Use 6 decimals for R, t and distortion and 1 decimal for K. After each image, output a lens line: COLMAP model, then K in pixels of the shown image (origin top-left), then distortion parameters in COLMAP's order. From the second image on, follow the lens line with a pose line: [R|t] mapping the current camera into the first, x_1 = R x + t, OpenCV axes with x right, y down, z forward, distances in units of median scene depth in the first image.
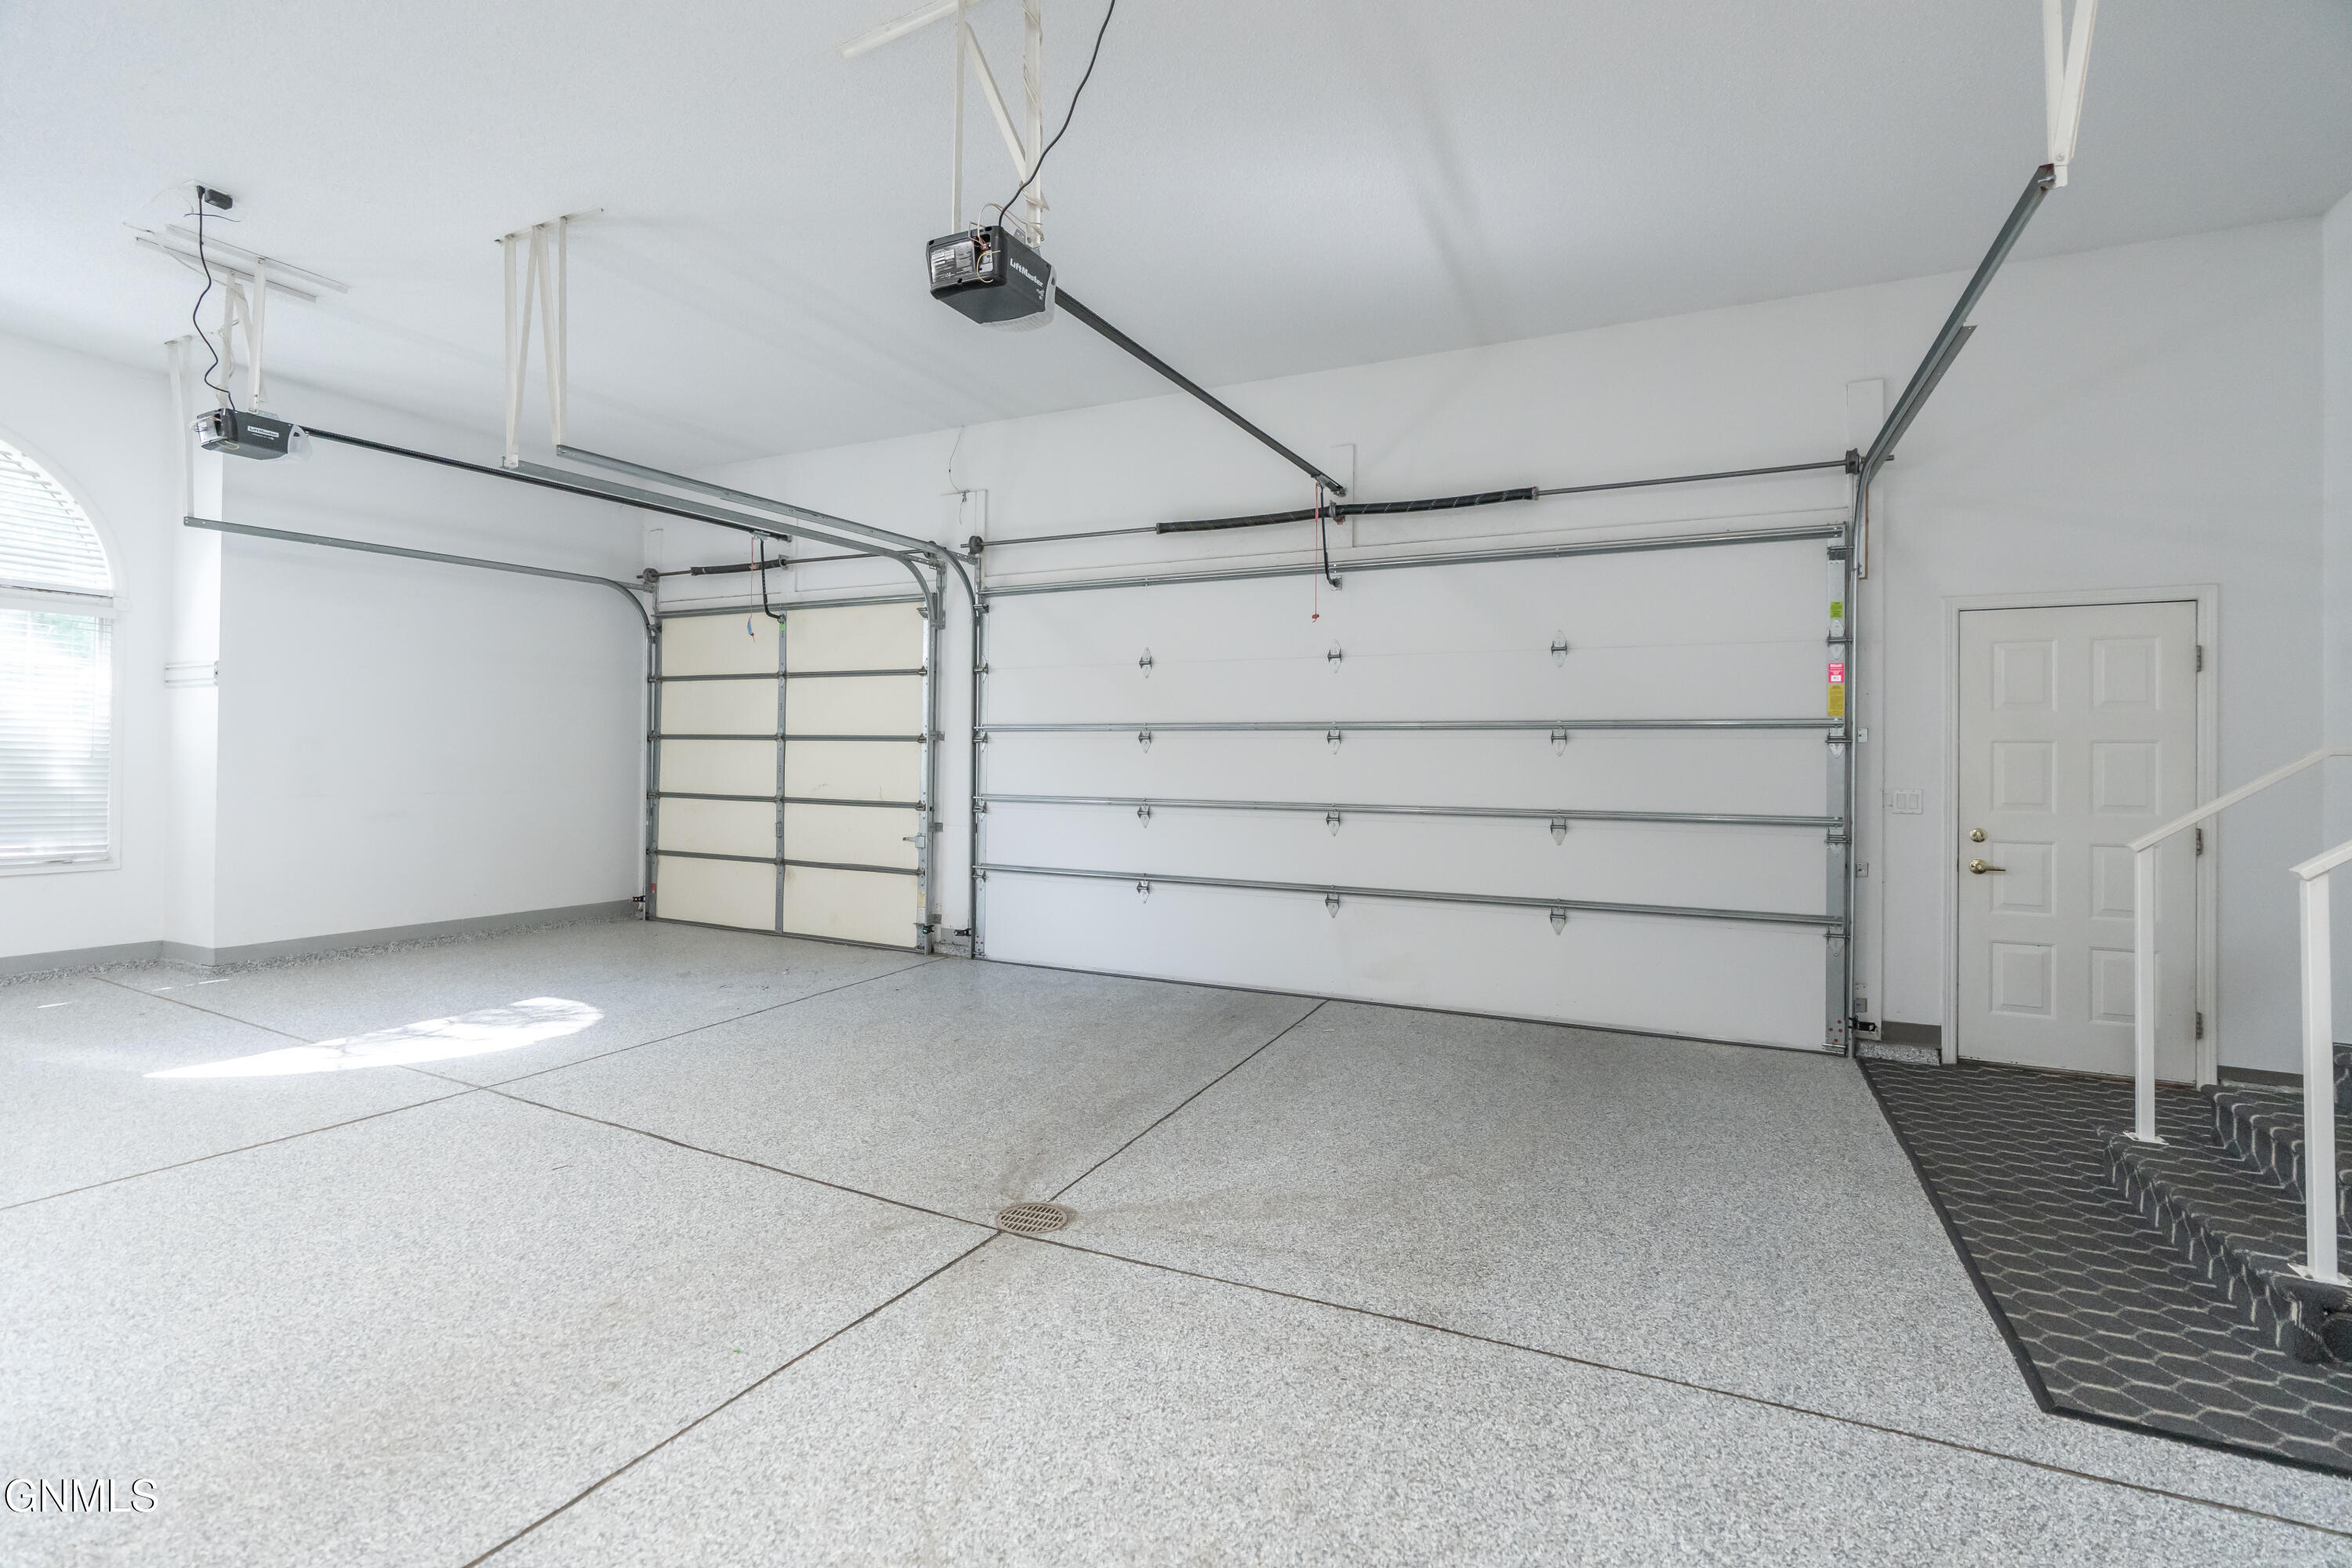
lens RADIAL K [[1057.7, 0, 1181.7], [0, 1057.7, 753.1], [0, 0, 1]] dist [-0.008746, 0.000920]
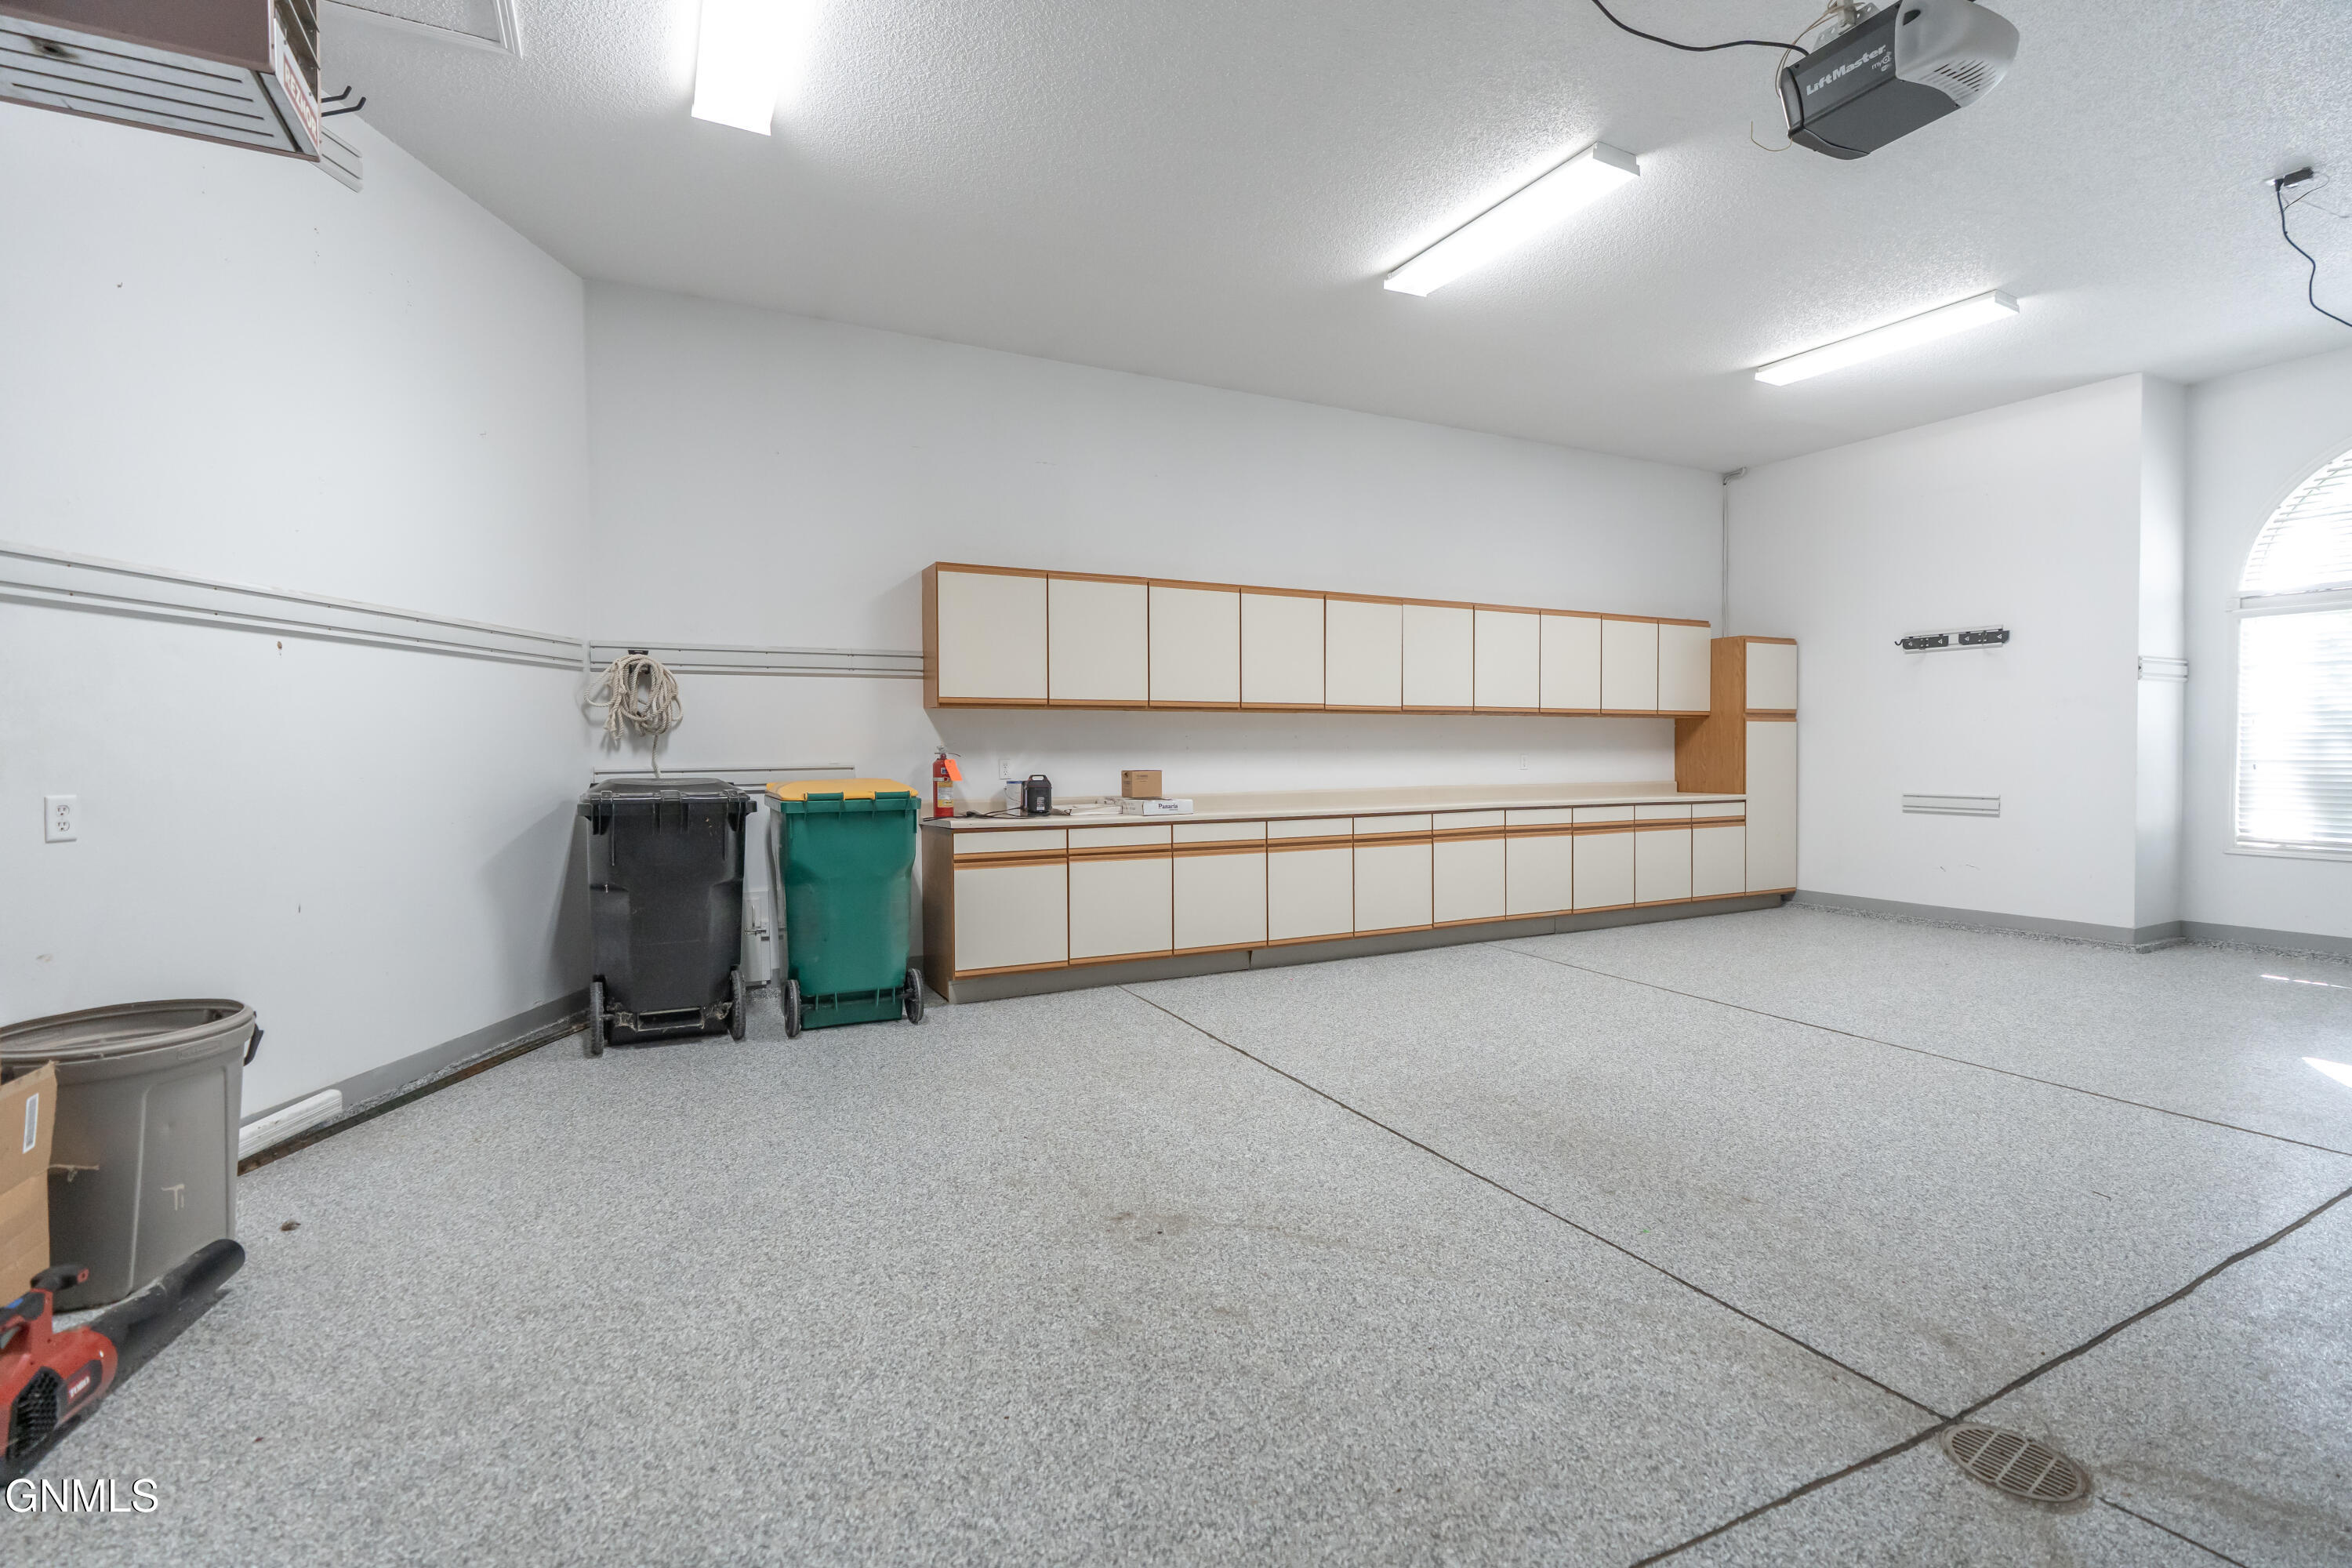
lens RADIAL K [[1076.3, 0, 1176.0], [0, 1076.3, 784.0], [0, 0, 1]] dist [-0.021148, 0.006599]
pose [[-0.605550, 0.012986, -0.795701, 0.592594], [0.007614, 0.999916, 0.010525, 0.024563], [0.795771, 0.000314, -0.605598, 0.889904]]
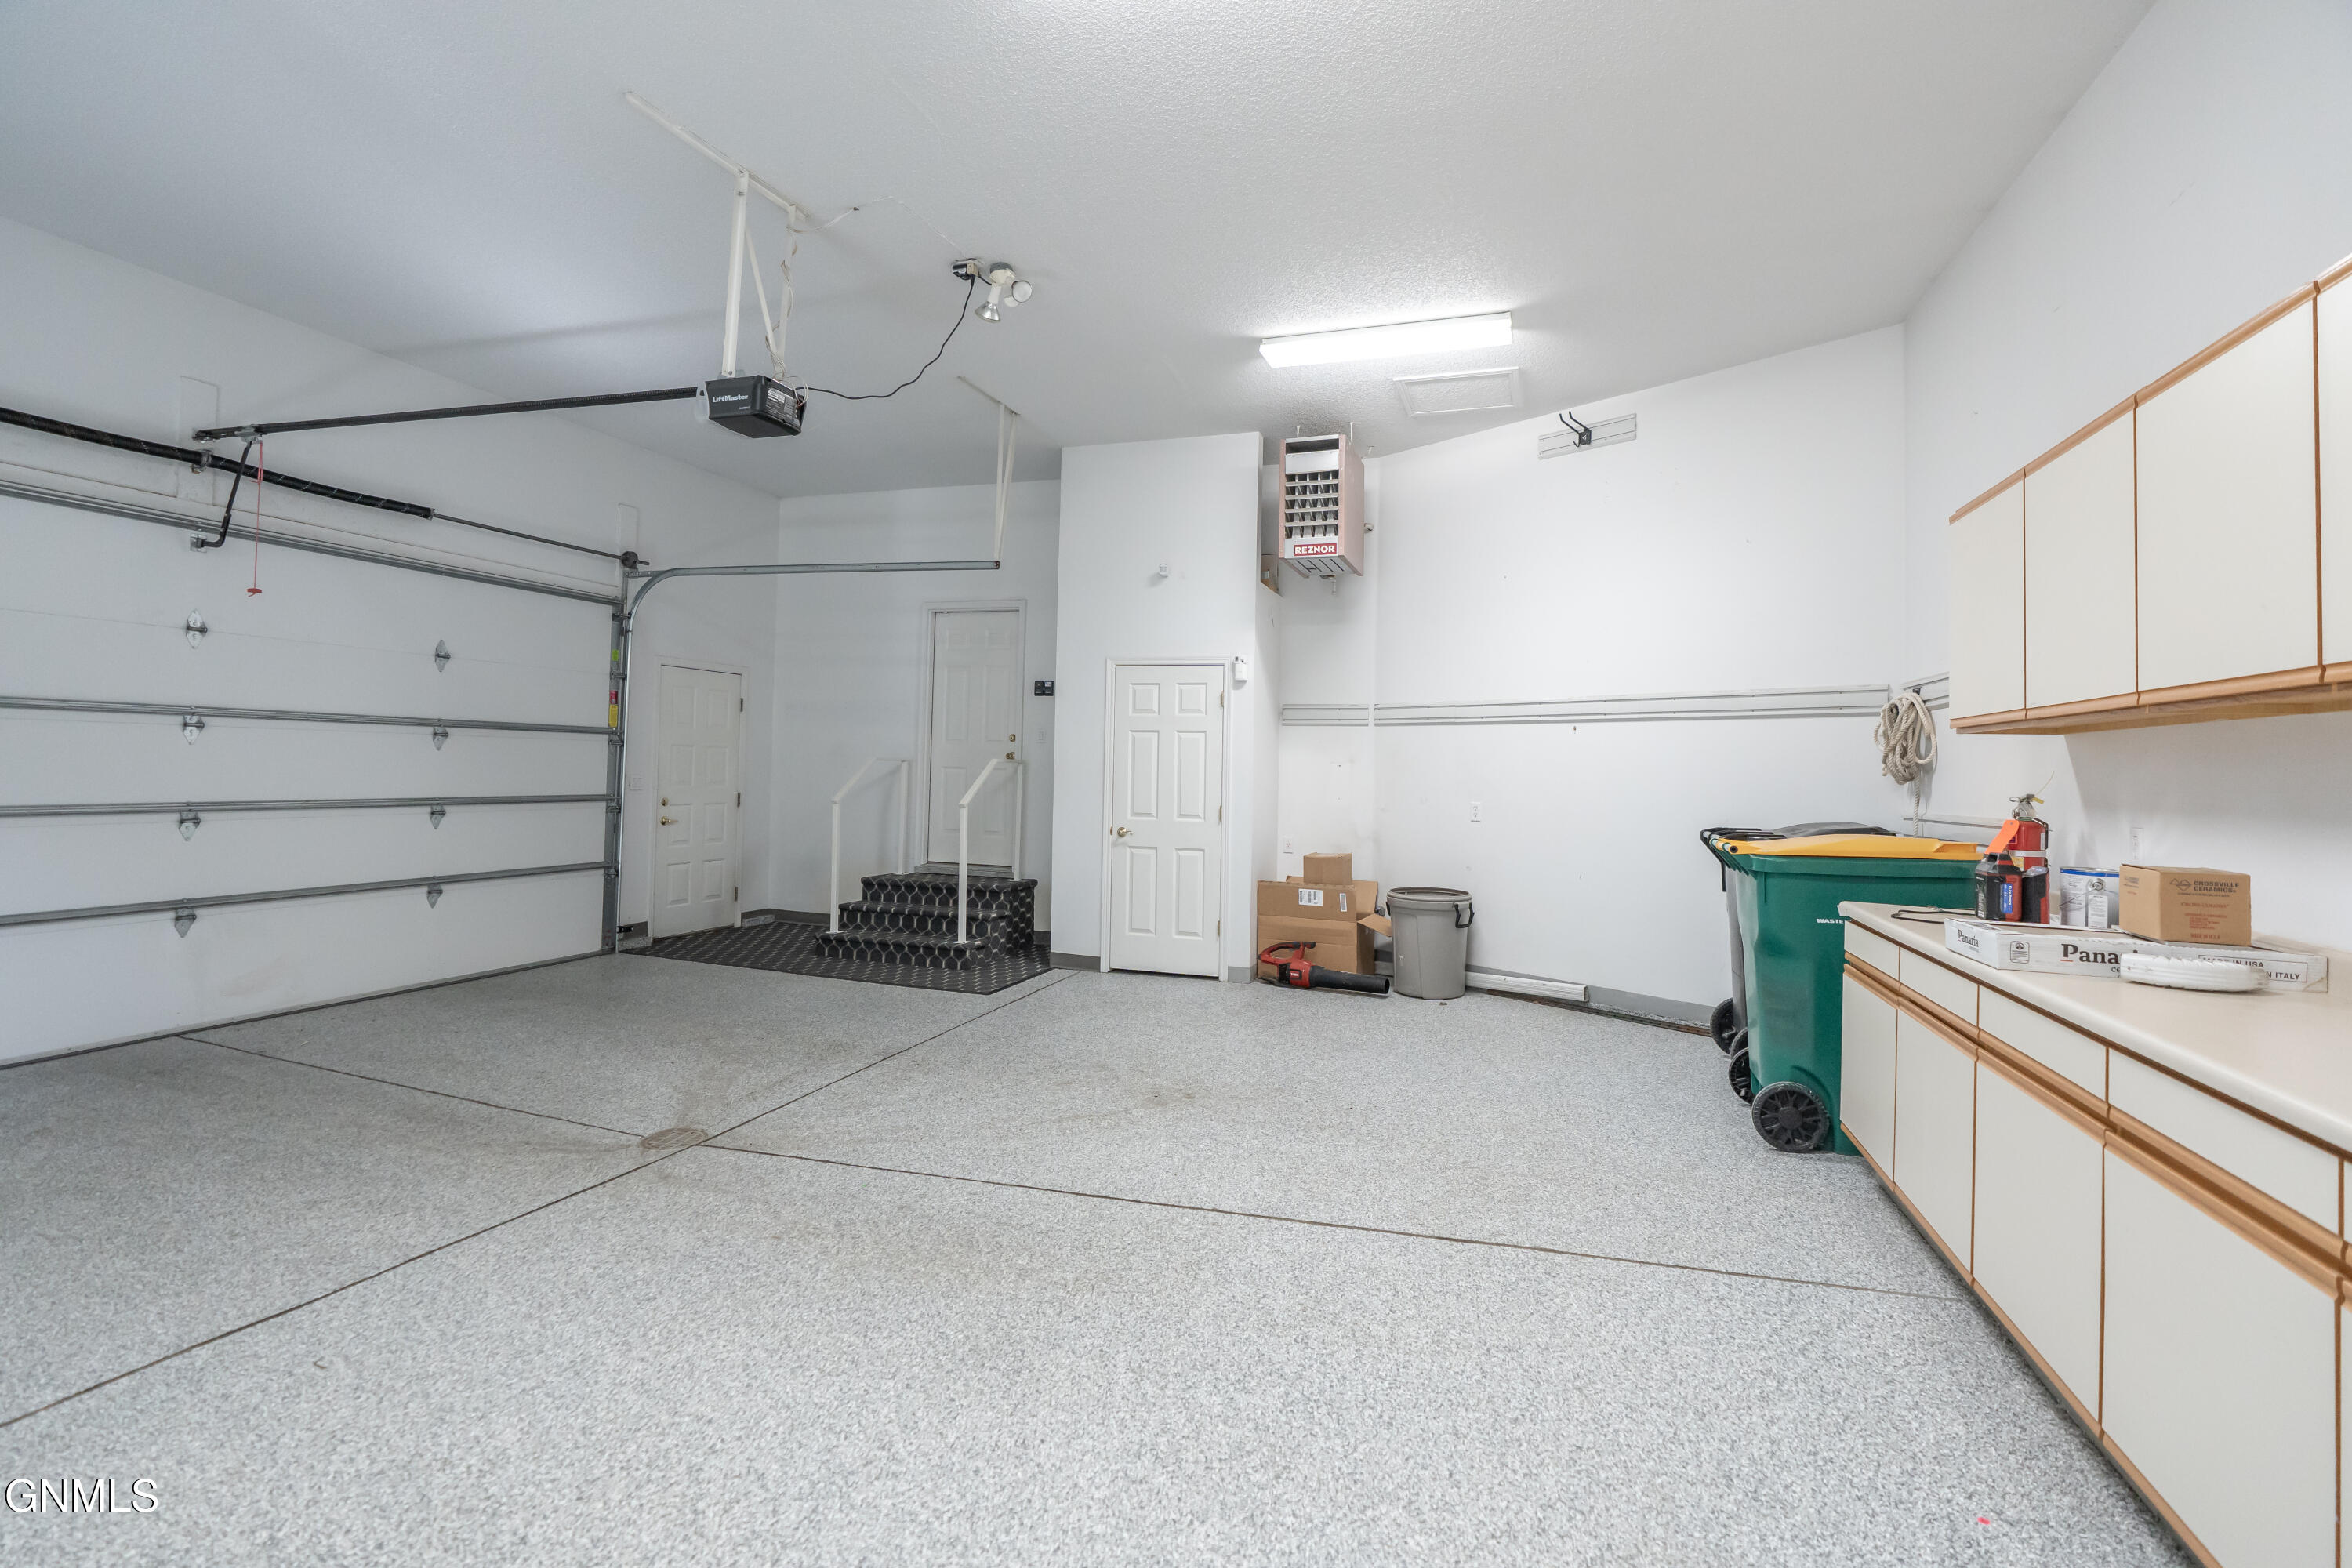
lens RADIAL K [[1057.7, 0, 1181.7], [0, 1057.7, 753.1], [0, 0, 1]] dist [-0.008746, 0.000920]
pose [[-0.114168, -0.000430, 0.993461, -1.303326], [-0.035286, 0.999371, -0.003623, -0.028141], [-0.992835, -0.035469, -0.114111, 0.509888]]
